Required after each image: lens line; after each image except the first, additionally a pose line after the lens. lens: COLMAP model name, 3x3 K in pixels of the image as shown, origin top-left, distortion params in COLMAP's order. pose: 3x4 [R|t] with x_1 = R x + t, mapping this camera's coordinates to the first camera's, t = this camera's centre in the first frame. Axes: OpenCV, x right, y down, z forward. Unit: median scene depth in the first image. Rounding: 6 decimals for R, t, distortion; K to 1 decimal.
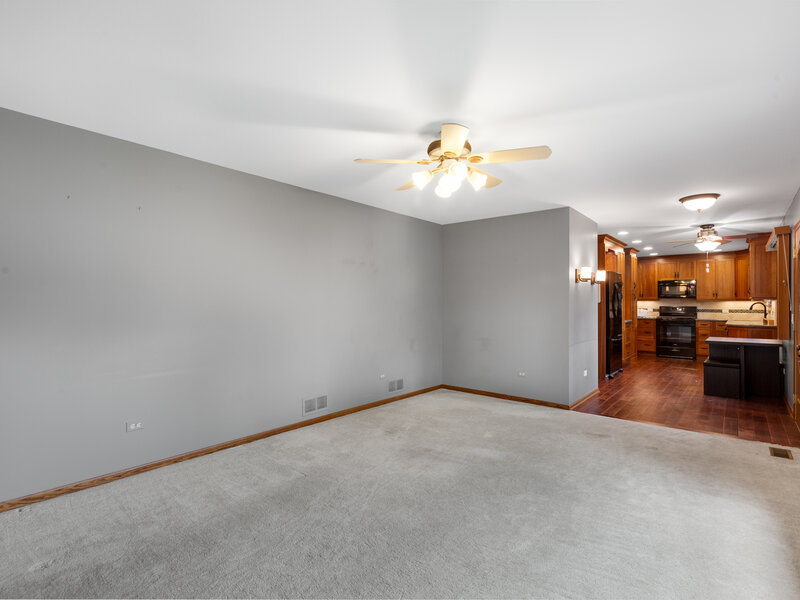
lens RADIAL K [[404.3, 0, 398.0], [0, 404.3, 296.0], [0, 0, 1]] dist [0.000307, -0.001511]
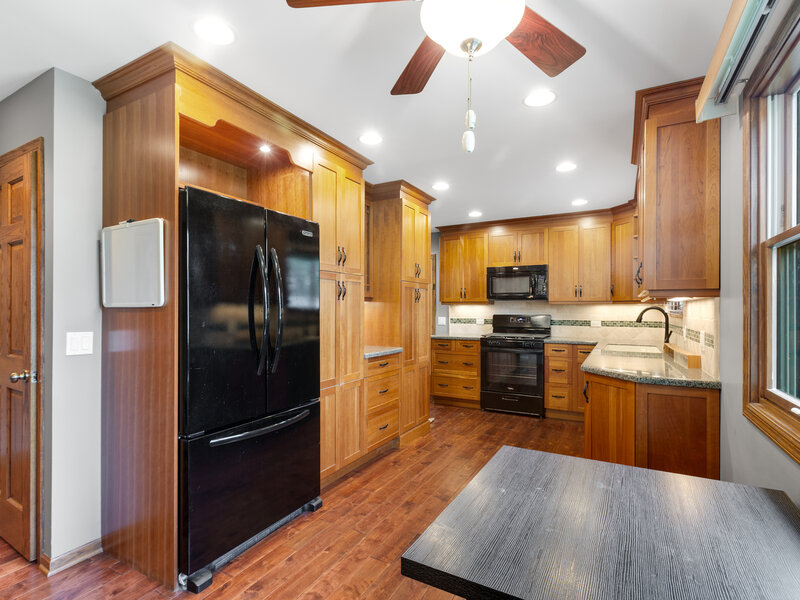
lens RADIAL K [[404.3, 0, 401.1], [0, 404.3, 305.7], [0, 0, 1]] dist [0.000307, -0.001511]
pose [[0.979676, -0.000238, 0.200587, 0.451052], [-0.001074, 0.999979, 0.006435, 0.010586], [-0.200584, -0.006519, 0.979655, 0.528414]]
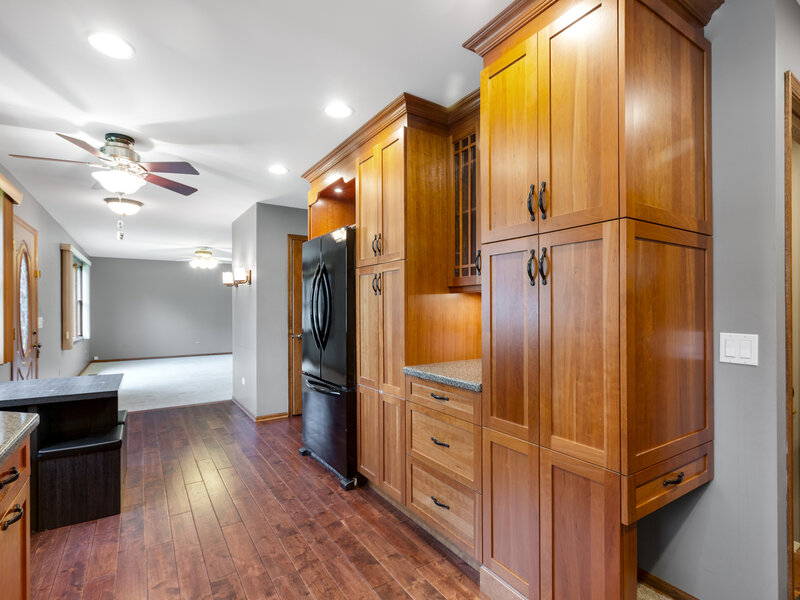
lens RADIAL K [[404.3, 0, 396.6], [0, 404.3, 306.4], [0, 0, 1]] dist [0.000307, -0.001511]
pose [[-0.294365, -0.009971, -0.955641, 0.742878], [0.015651, 0.999761, -0.015253, 0.021033], [0.955565, -0.019446, -0.294139, 0.959721]]
